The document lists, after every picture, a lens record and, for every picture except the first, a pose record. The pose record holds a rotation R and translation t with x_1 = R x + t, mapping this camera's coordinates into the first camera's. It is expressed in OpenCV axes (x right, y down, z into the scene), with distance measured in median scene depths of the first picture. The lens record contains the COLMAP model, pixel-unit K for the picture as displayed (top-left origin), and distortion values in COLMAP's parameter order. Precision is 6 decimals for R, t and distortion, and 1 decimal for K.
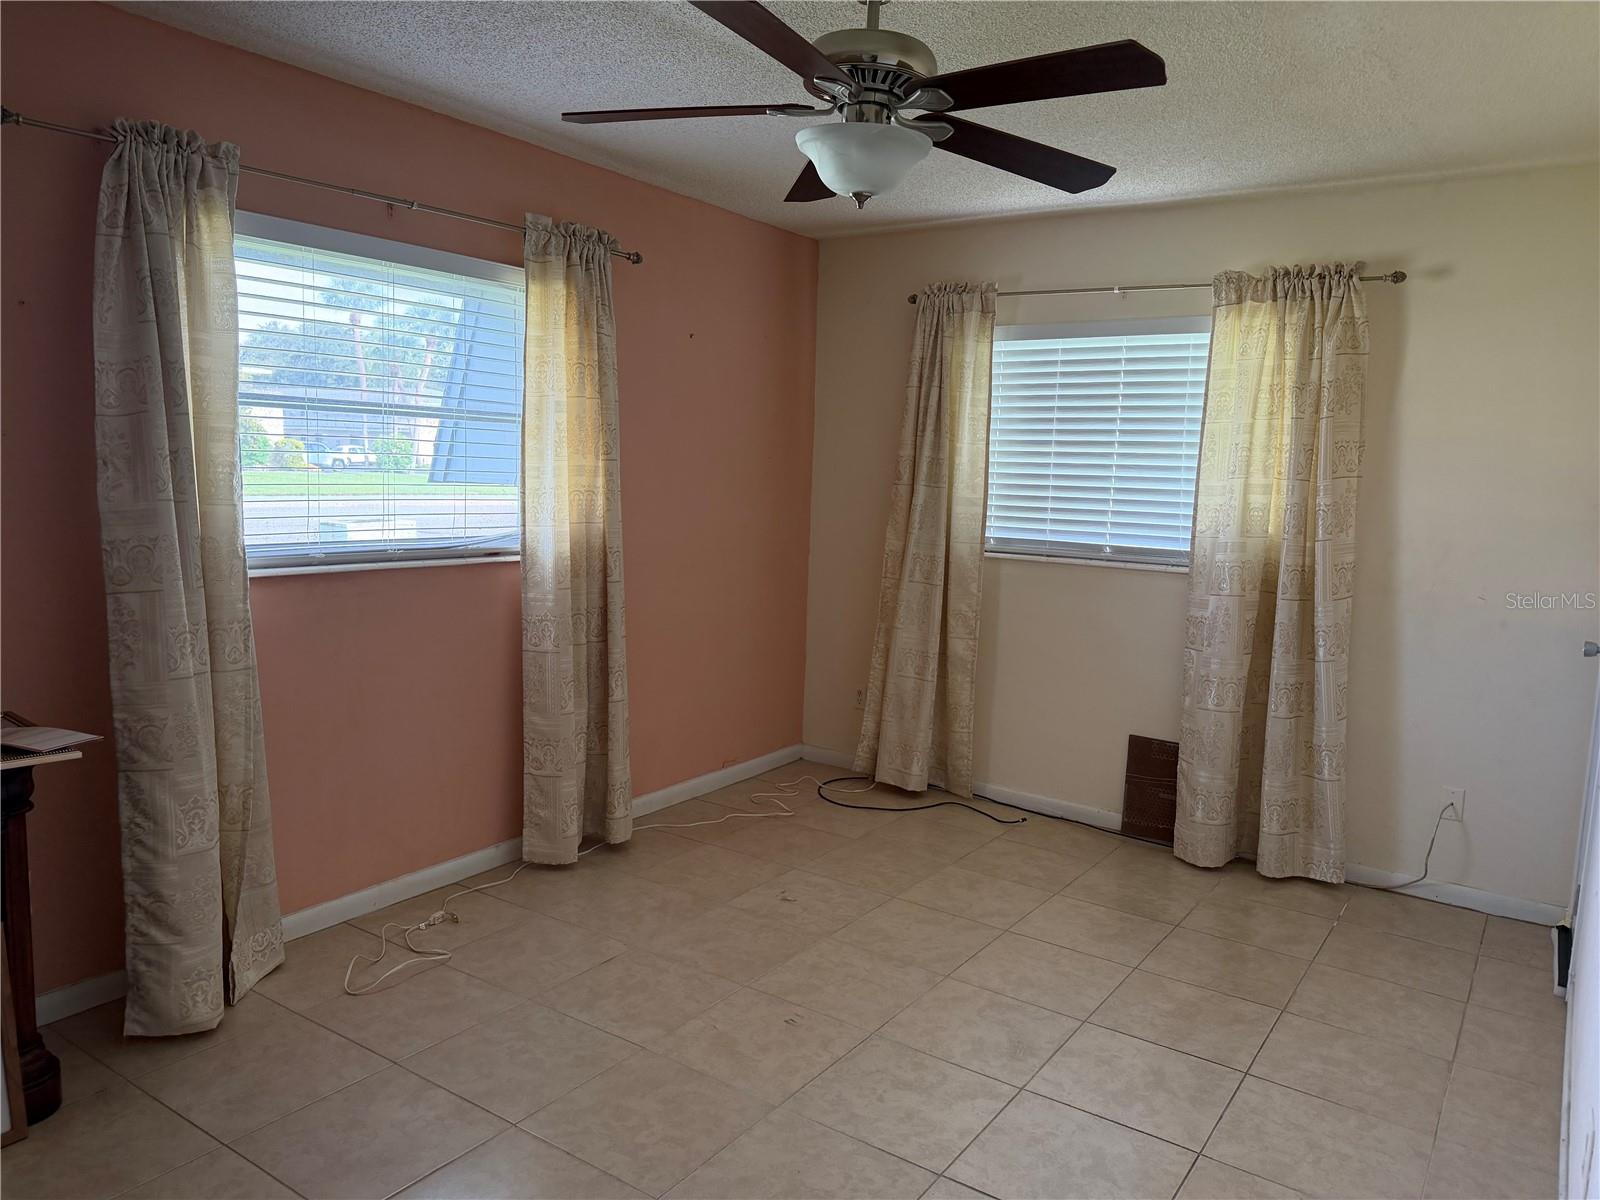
lens RADIAL K [[1124.0, 0, 810.3], [0, 1124.0, 610.1], [0, 0, 1]] dist [0.011886, -0.038055]
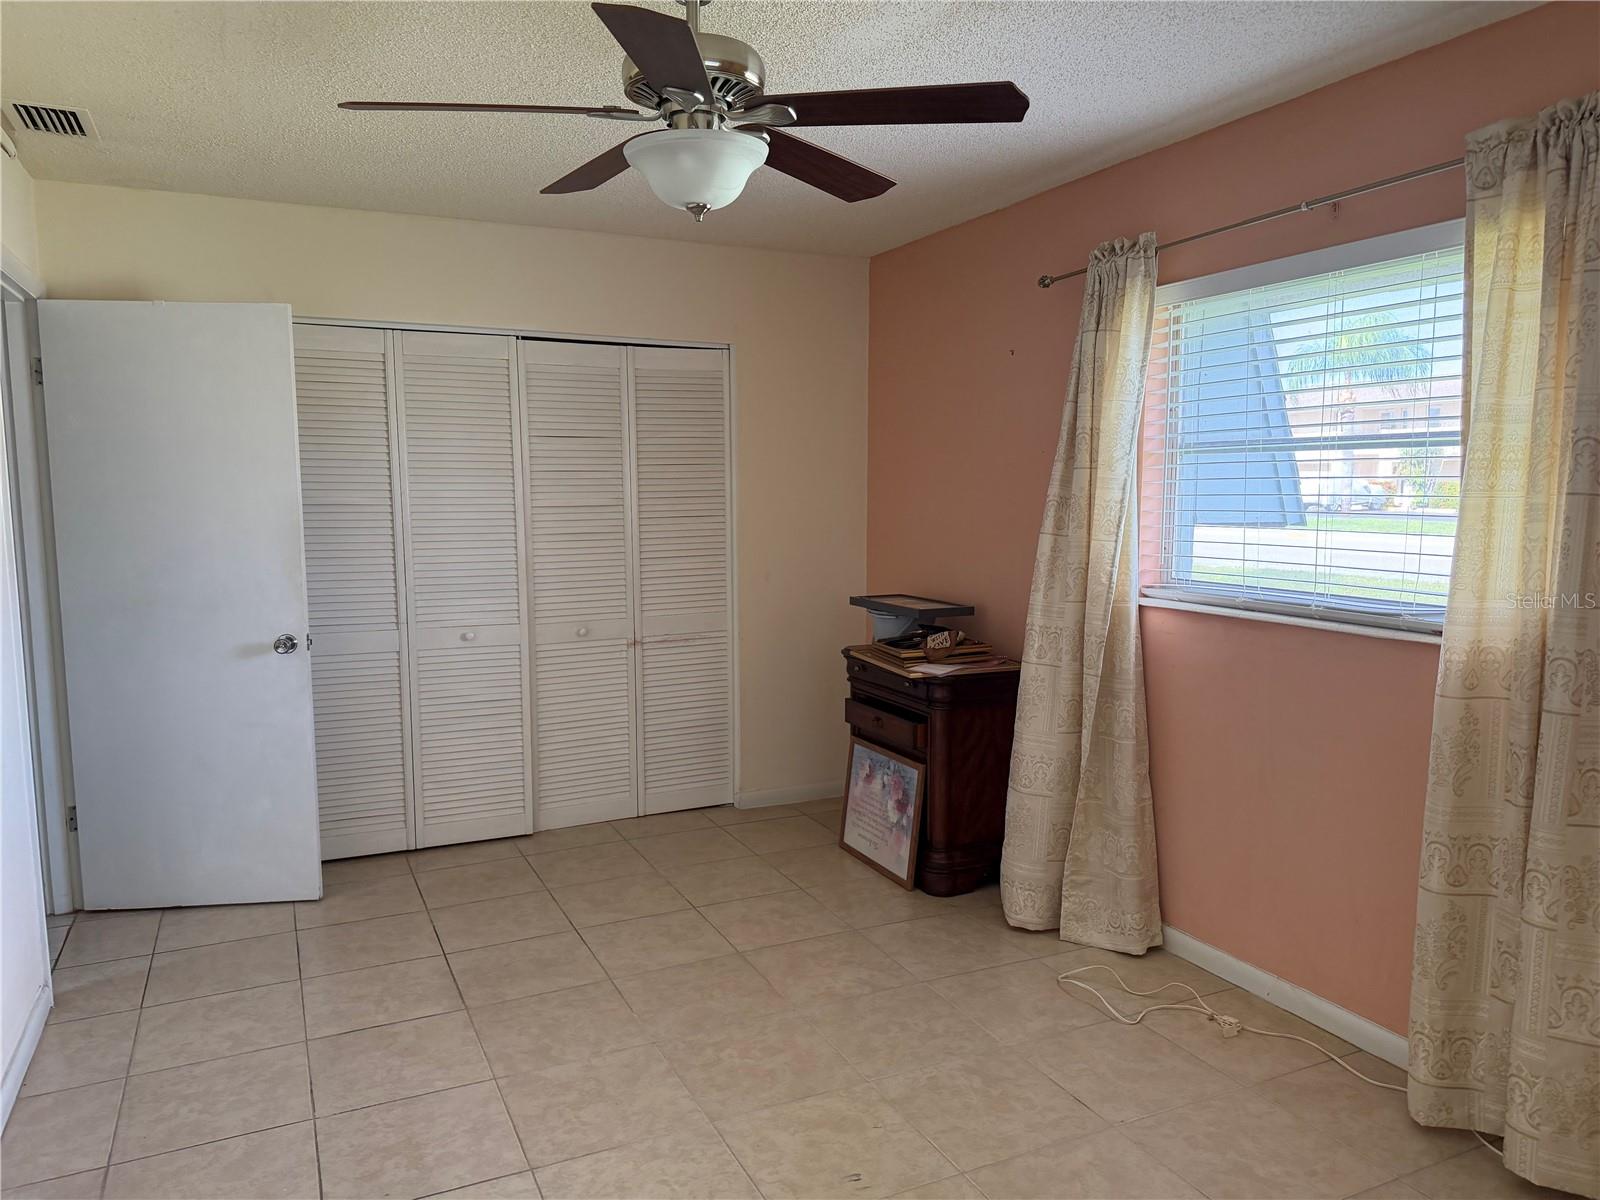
lens RADIAL K [[1124.0, 0, 804.1], [0, 1124.0, 610.3], [0, 0, 1]] dist [0.011886, -0.038055]
pose [[-0.513032, 0.057750, -0.856425, 0.624326], [-0.124357, 0.982208, 0.140726, -0.135211], [0.849314, 0.178699, -0.496722, 1.207297]]
